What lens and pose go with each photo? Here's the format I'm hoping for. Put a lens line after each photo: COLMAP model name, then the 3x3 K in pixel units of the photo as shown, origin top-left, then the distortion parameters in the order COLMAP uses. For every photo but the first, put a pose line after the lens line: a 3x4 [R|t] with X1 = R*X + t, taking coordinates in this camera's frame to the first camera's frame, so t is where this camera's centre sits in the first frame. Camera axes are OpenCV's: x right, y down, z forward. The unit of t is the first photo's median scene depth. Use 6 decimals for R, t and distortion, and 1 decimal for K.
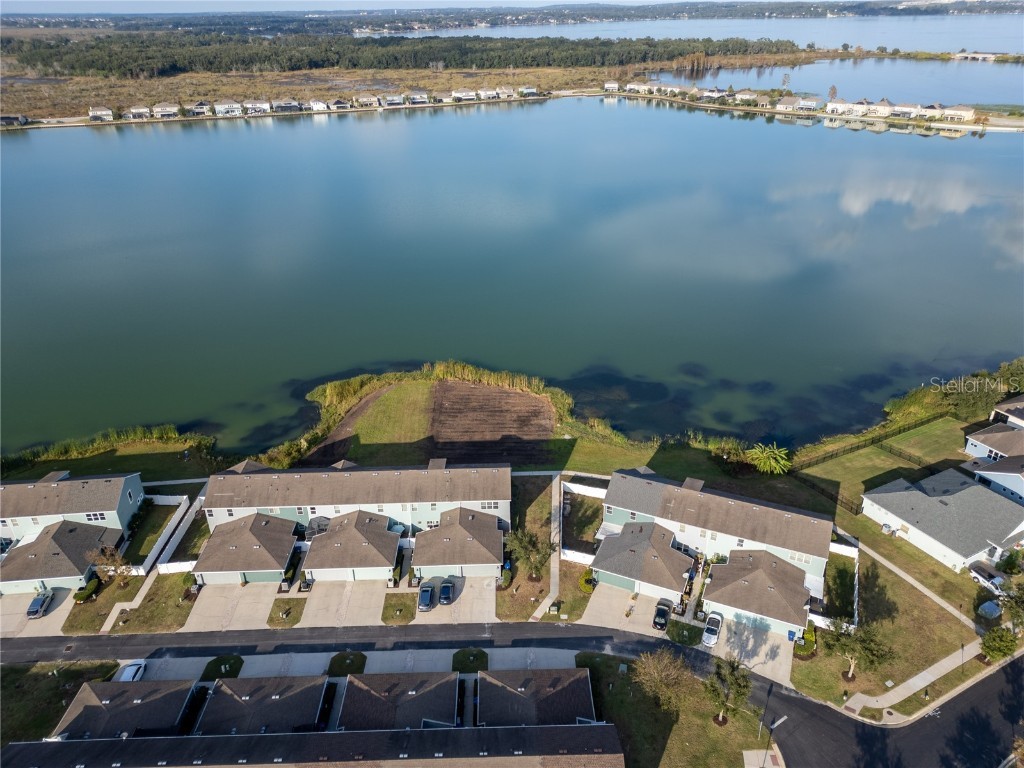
lens RADIAL K [[719.5, 0, 515.5], [0, 719.5, 376.8], [0, 0, 1]] dist [0.059855, -0.053723]
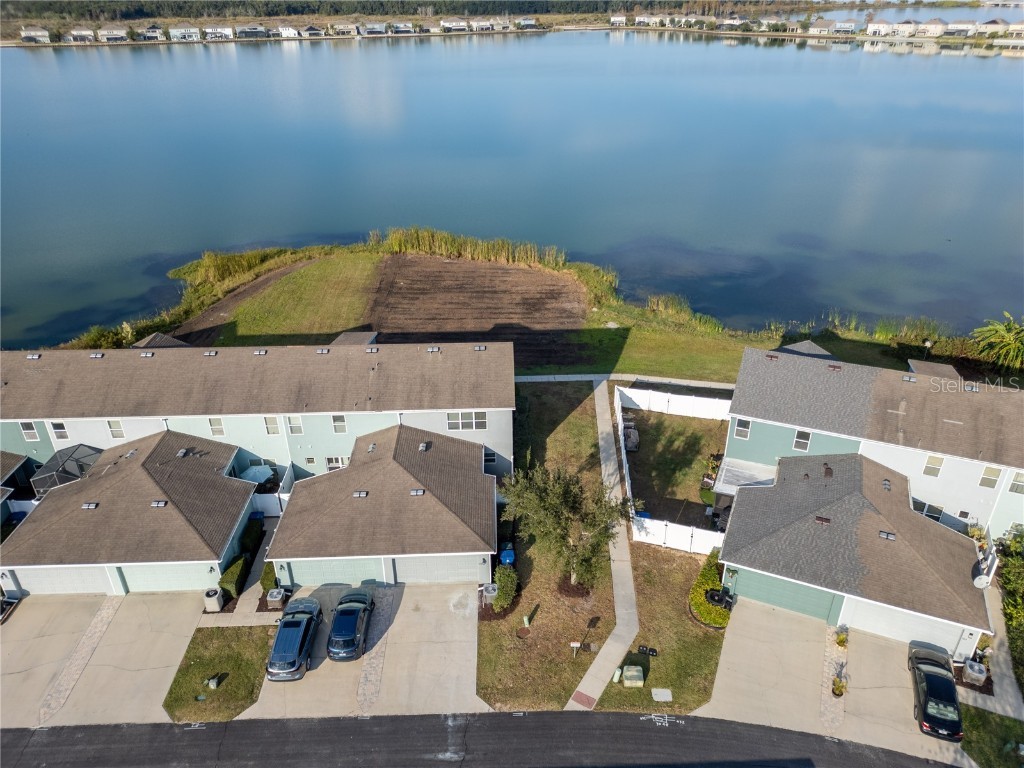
lens RADIAL K [[719.5, 0, 513.2], [0, 719.5, 381.8], [0, 0, 1]] dist [0.059855, -0.053723]
pose [[0.999995, -0.000930, 0.003133, -0.006948], [0.000842, 0.999609, 0.027939, 0.114212], [-0.003158, -0.027936, 0.999605, 0.448861]]
